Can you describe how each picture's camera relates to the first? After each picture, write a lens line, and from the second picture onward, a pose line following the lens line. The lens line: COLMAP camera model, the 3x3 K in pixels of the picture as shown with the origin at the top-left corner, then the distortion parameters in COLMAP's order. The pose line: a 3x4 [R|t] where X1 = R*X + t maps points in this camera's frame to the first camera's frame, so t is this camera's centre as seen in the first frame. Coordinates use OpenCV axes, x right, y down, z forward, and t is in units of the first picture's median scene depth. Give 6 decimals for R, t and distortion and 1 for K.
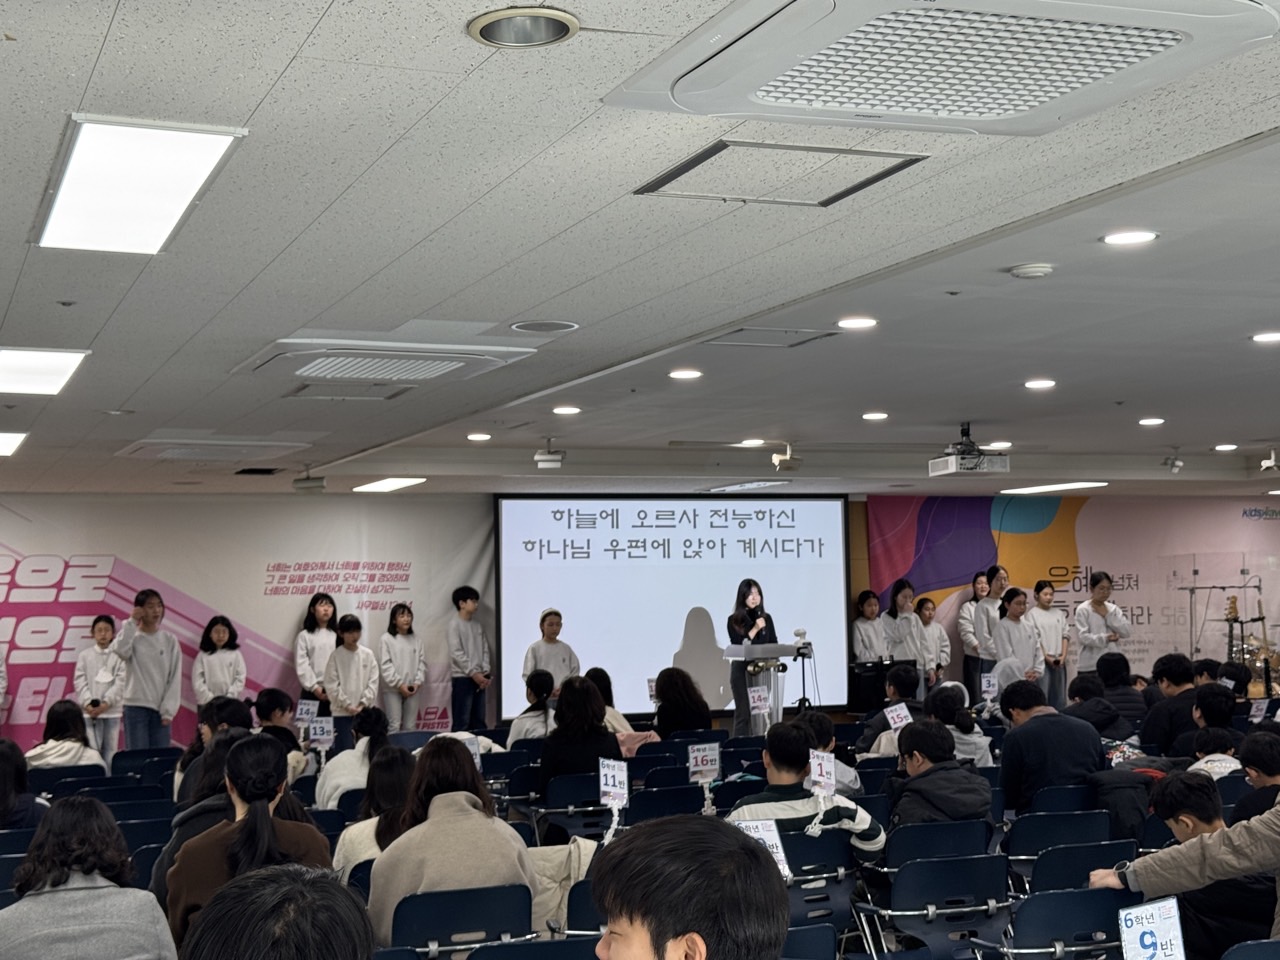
lens RADIAL K [[1858.9, 0, 640.4], [0, 1858.9, 510.5], [0, 0, 1]] dist [0.130521, -0.022596]
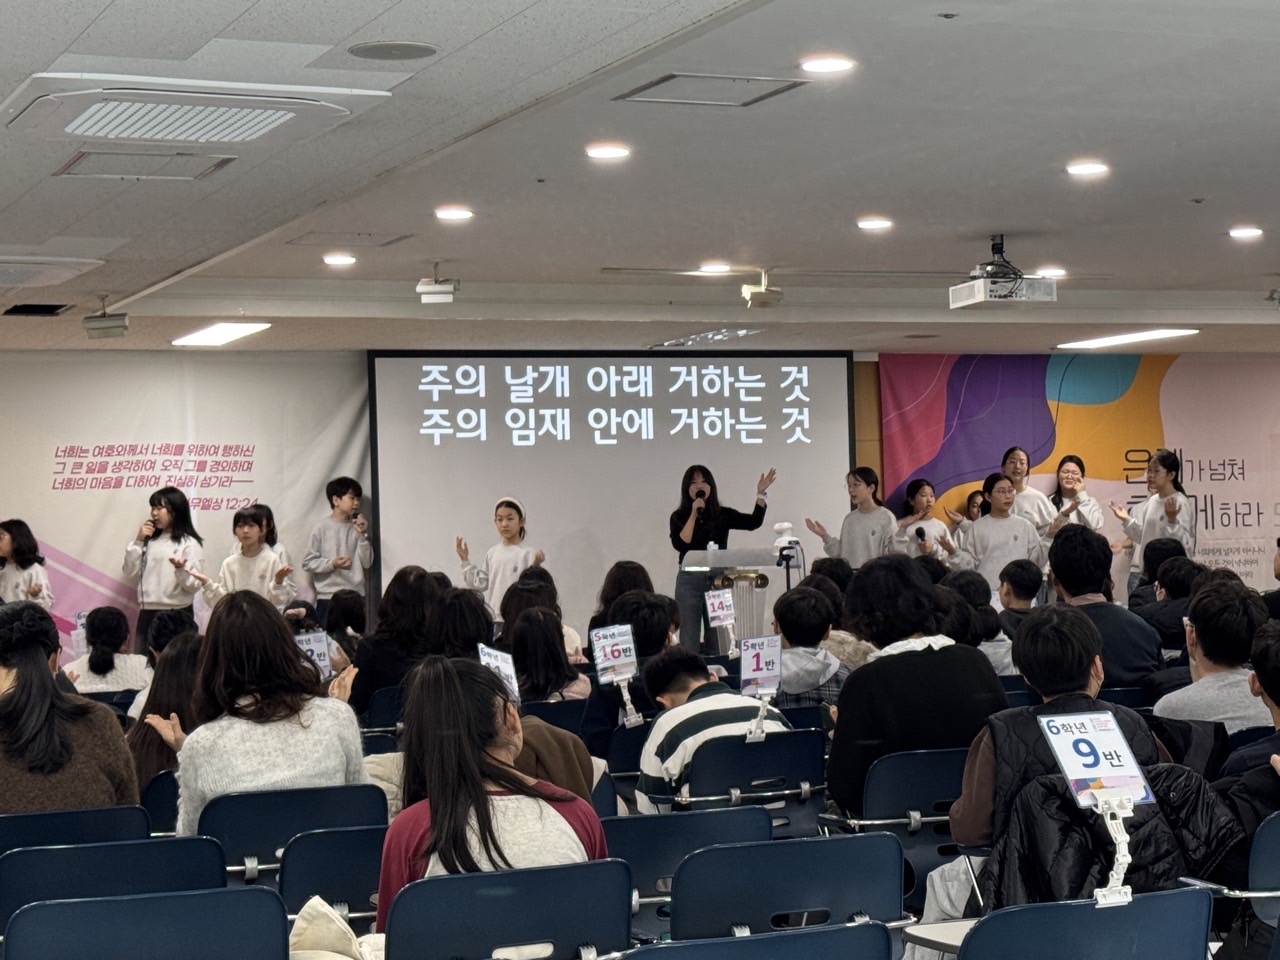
lens RADIAL K [[2564.9, 0, 676.7], [0, 2564.9, 481.9], [0, 0, 1]] dist [0.141767, -0.080612]
pose [[0.999485, -0.008871, 0.030830, 0.011236], [0.008146, 0.999689, 0.023556, 0.020303], [-0.031029, -0.023293, 0.999247, -0.015873]]
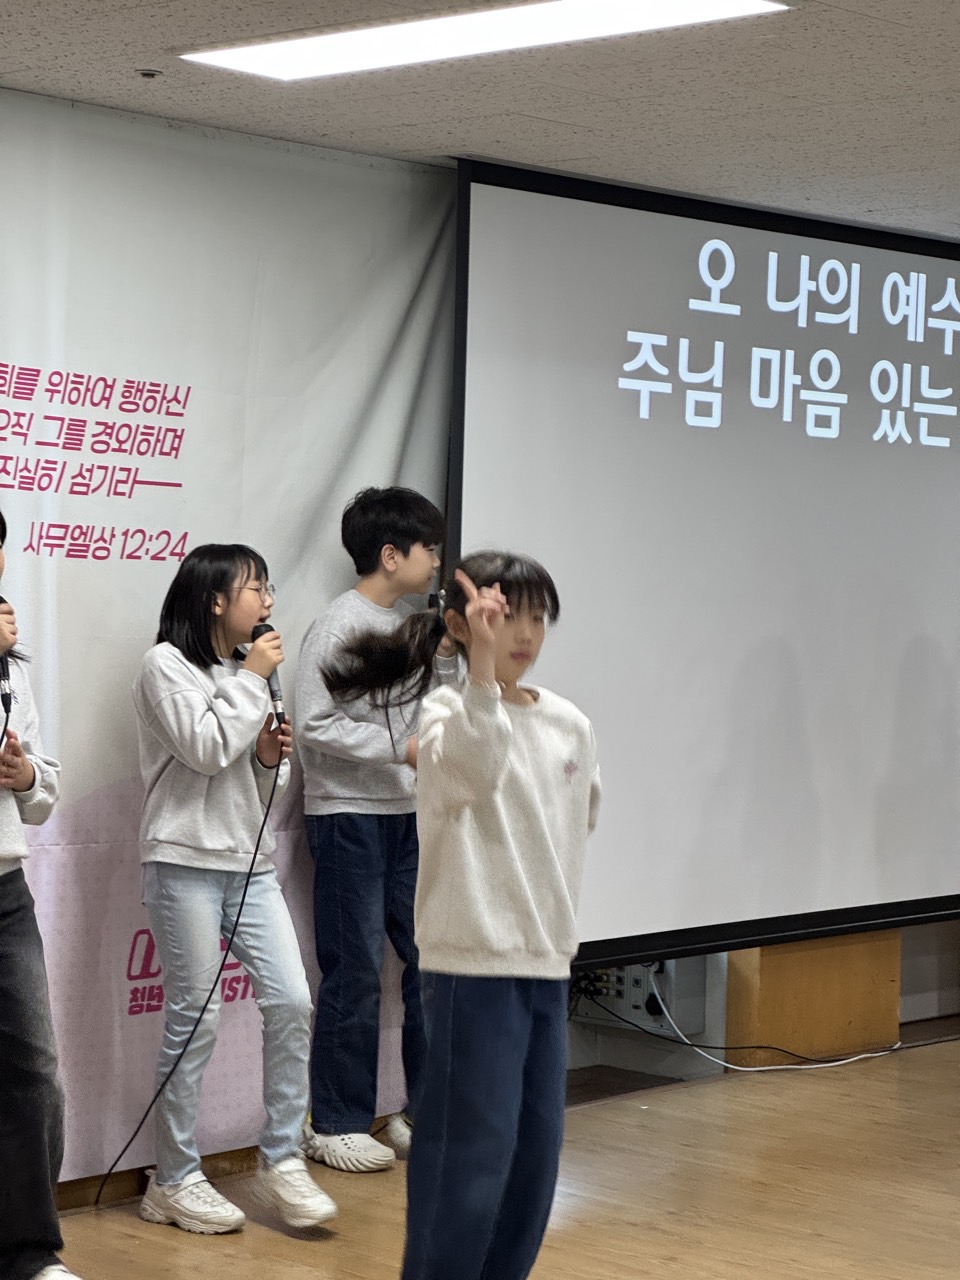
lens RADIAL K [[2813.7, 0, 526.6], [0, 2813.7, 636.2], [0, 0, 1]] dist [0.207898, 0.279728]
pose [[0.884233, 0.029990, 0.466082, -0.274217], [-0.066677, 0.995820, 0.062421, 0.035813], [-0.462262, -0.086272, 0.882537, 0.631141]]
